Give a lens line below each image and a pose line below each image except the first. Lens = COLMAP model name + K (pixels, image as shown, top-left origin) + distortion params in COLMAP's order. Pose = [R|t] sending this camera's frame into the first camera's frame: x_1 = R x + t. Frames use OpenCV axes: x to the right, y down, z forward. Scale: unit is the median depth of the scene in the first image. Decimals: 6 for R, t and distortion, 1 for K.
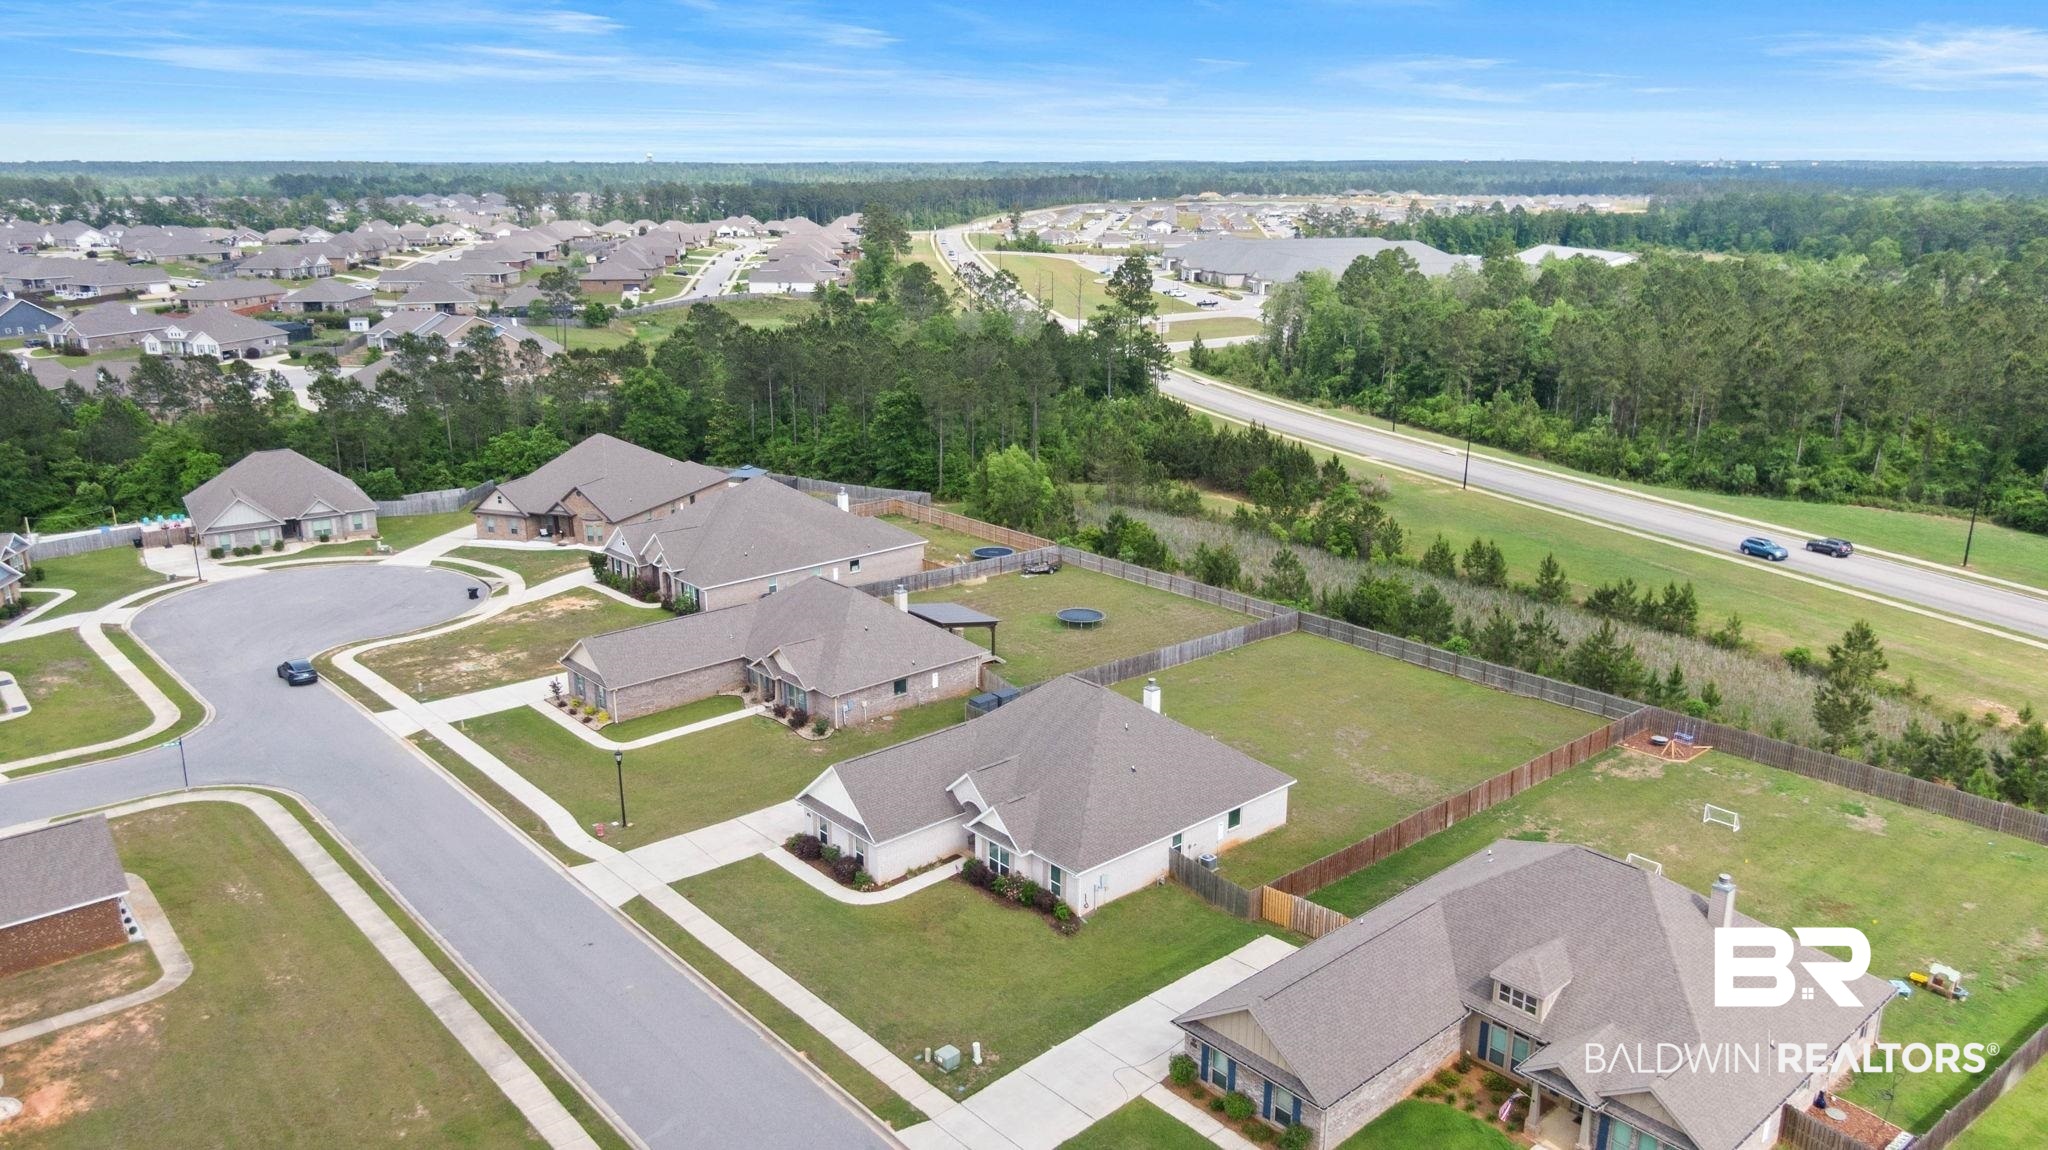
lens RADIAL K [[1448.7, 0, 1022.2], [0, 1448.7, 612.0], [0, 0, 1]] dist [0.059304, -0.087278]
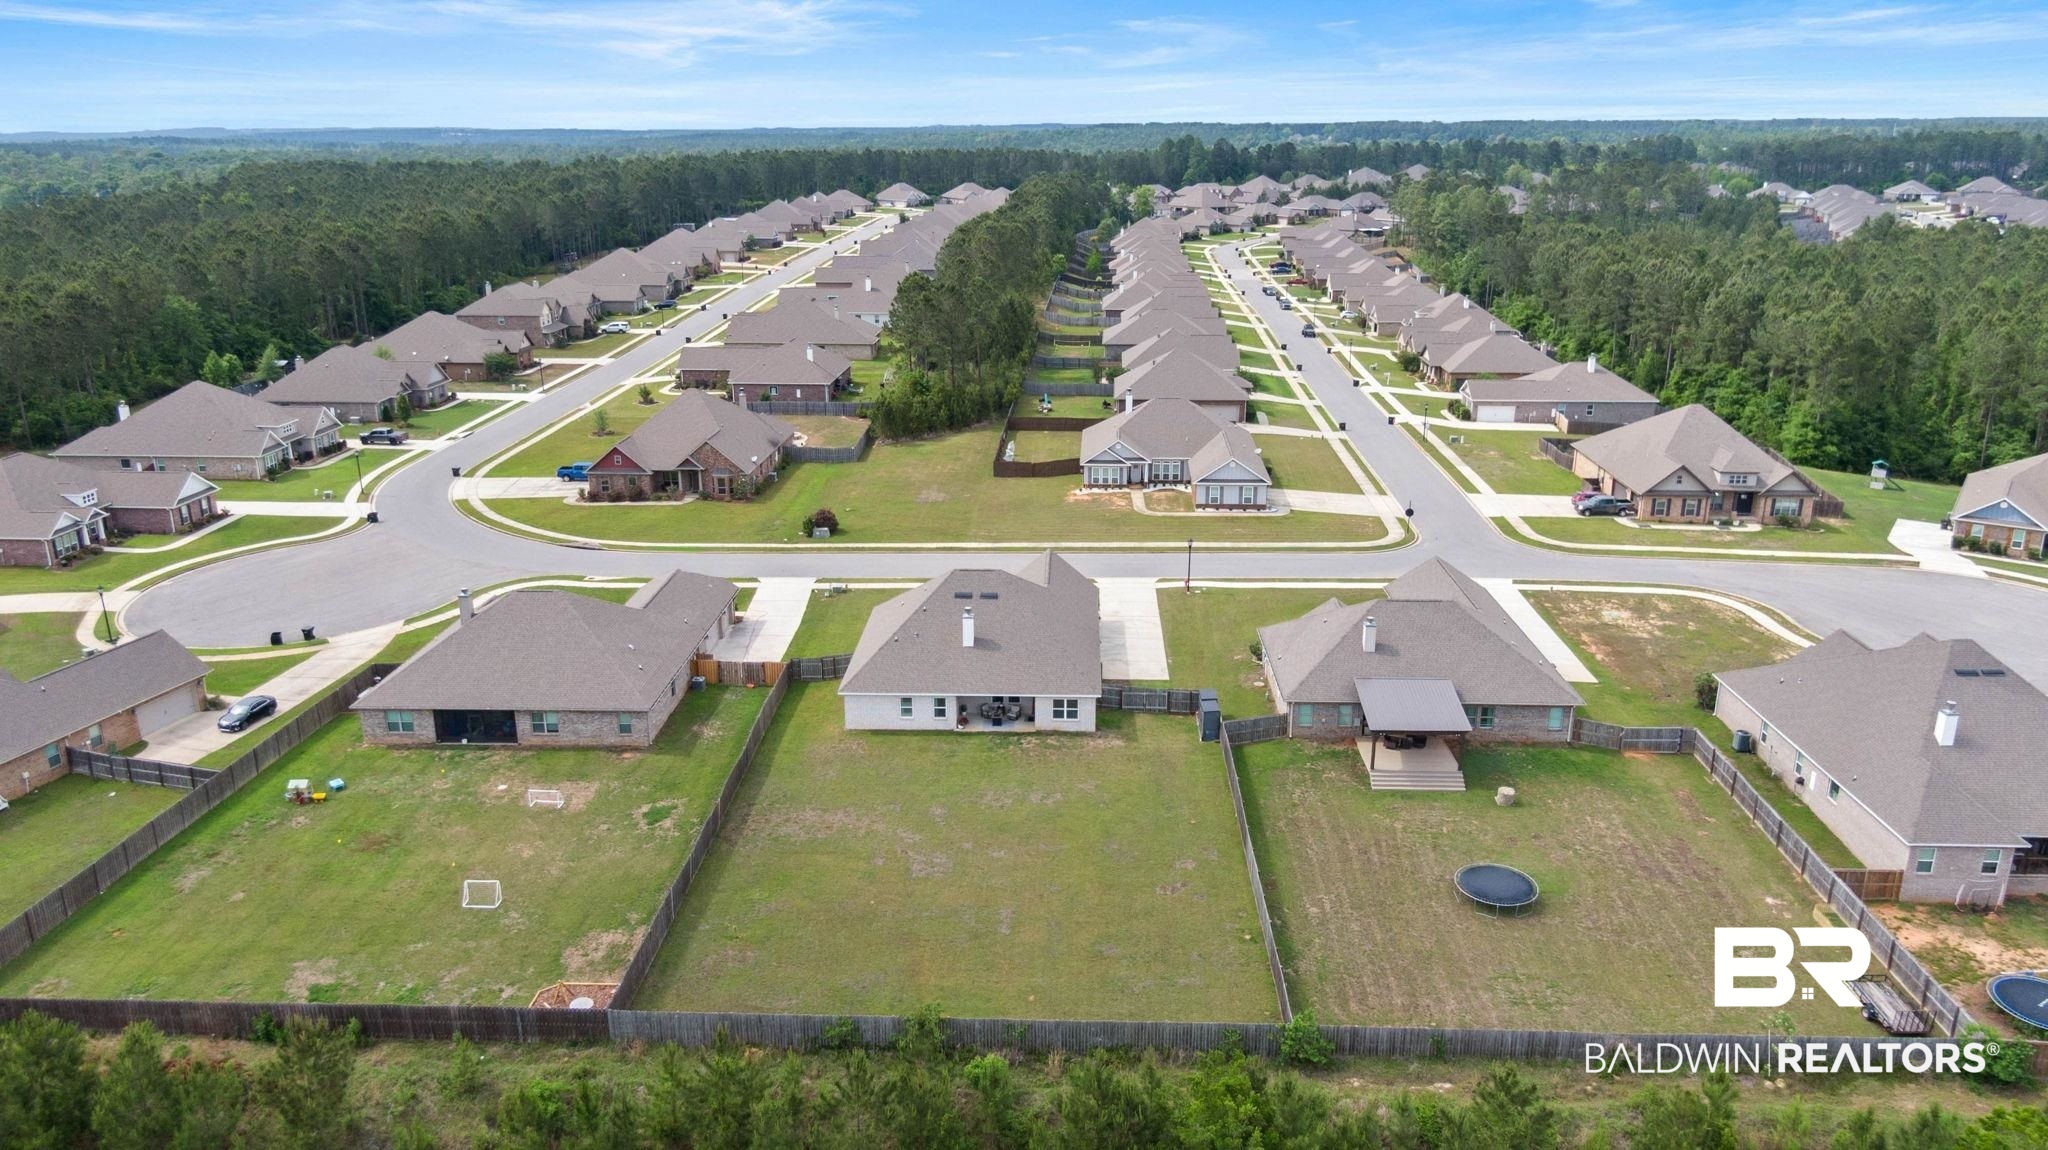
lens RADIAL K [[1467.1, 0, 1024.0], [0, 1467.1, 575.0], [0, 0, 1]] dist [0.072288, -0.131549]
pose [[-0.688868, 0.216859, -0.691689, 0.658797], [-0.213805, 0.850968, 0.479729, -0.414451], [0.692639, 0.478357, -0.539839, 1.283772]]
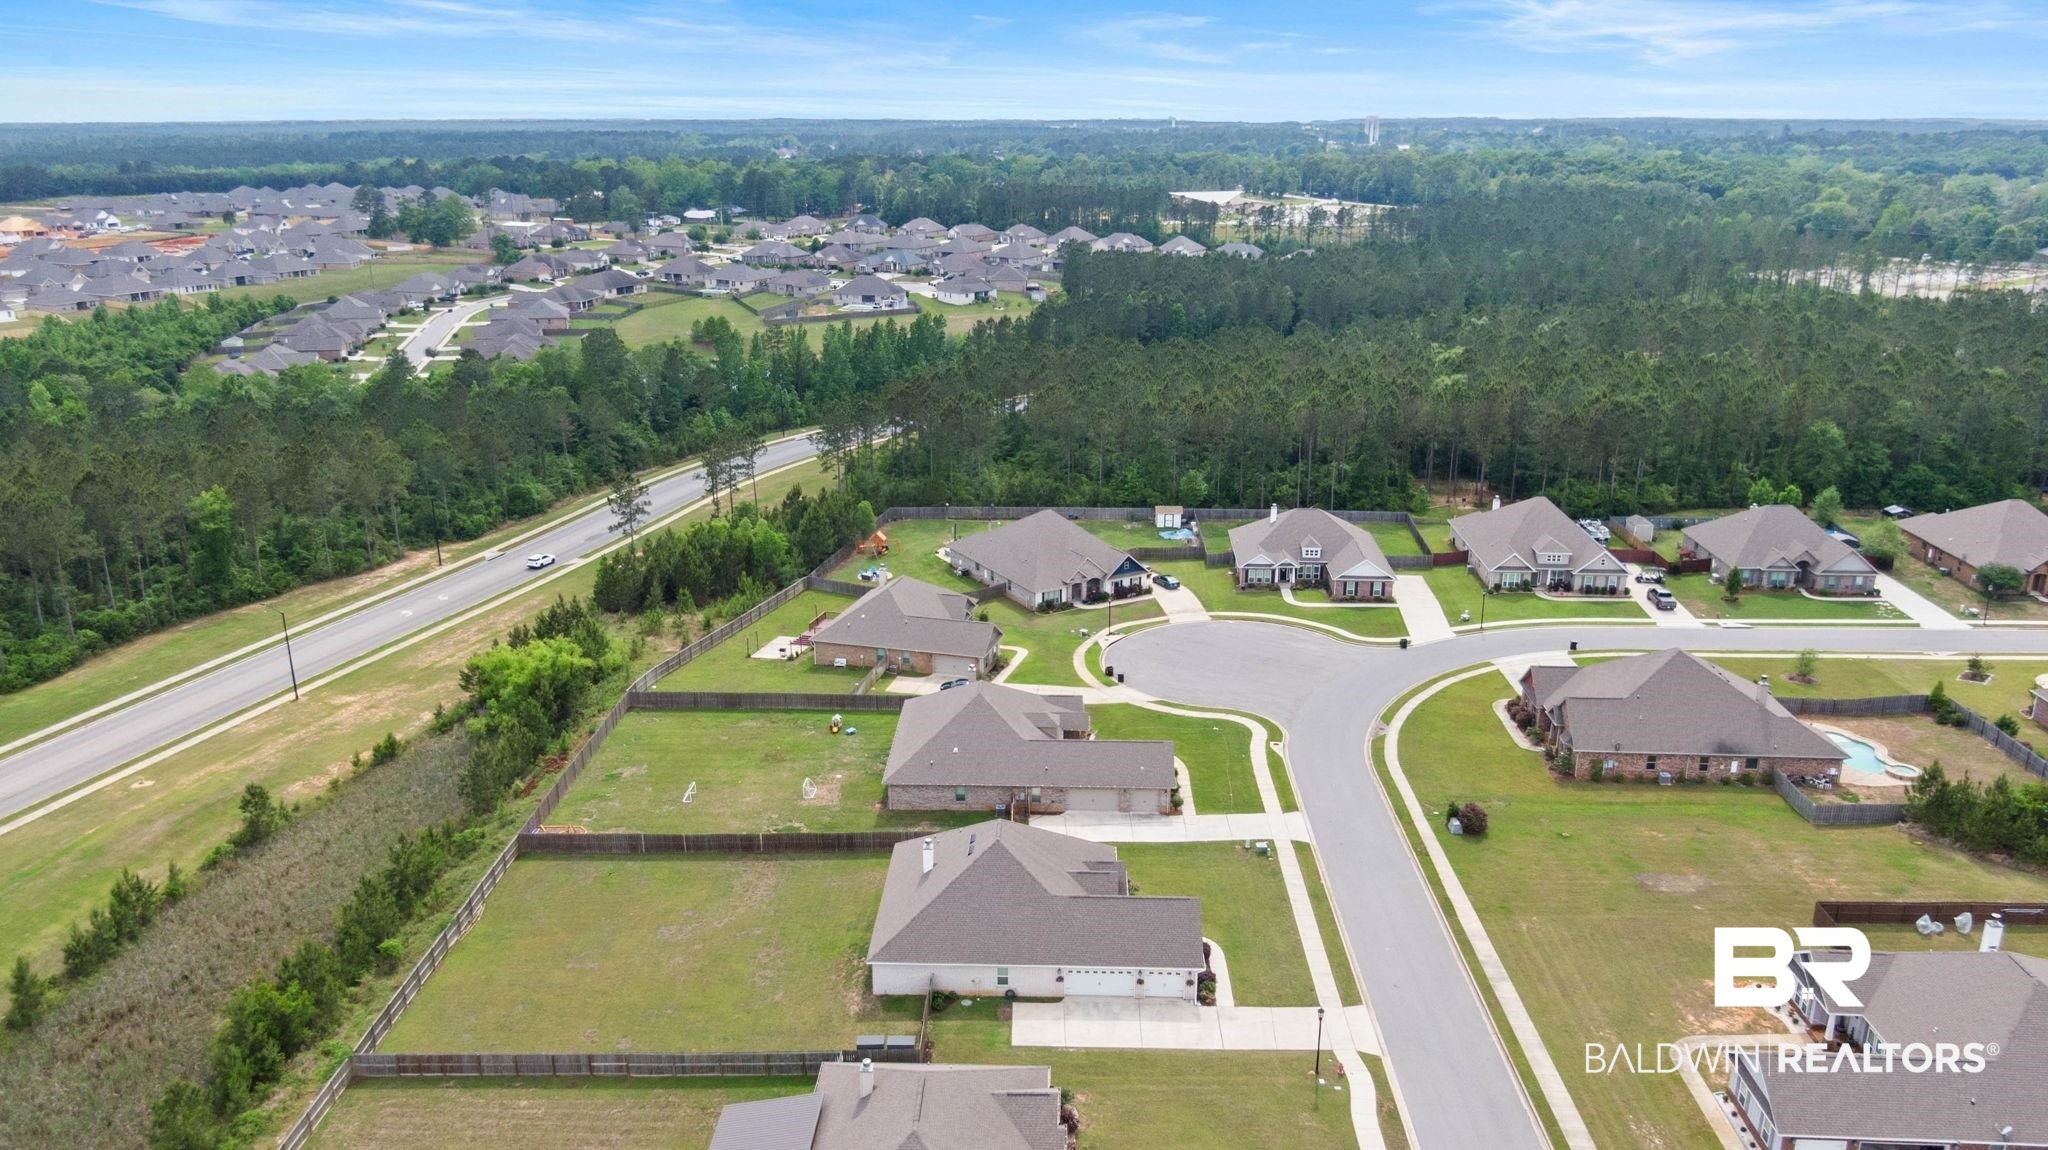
lens RADIAL K [[1467.1, 0, 1024.0], [0, 1467.1, 575.0], [0, 0, 1]] dist [0.072288, -0.131549]
pose [[-0.726549, -0.203153, 0.656396, -0.590158], [0.209604, 0.844232, 0.493294, -0.589651], [-0.654364, 0.495985, -0.570794, 1.223911]]
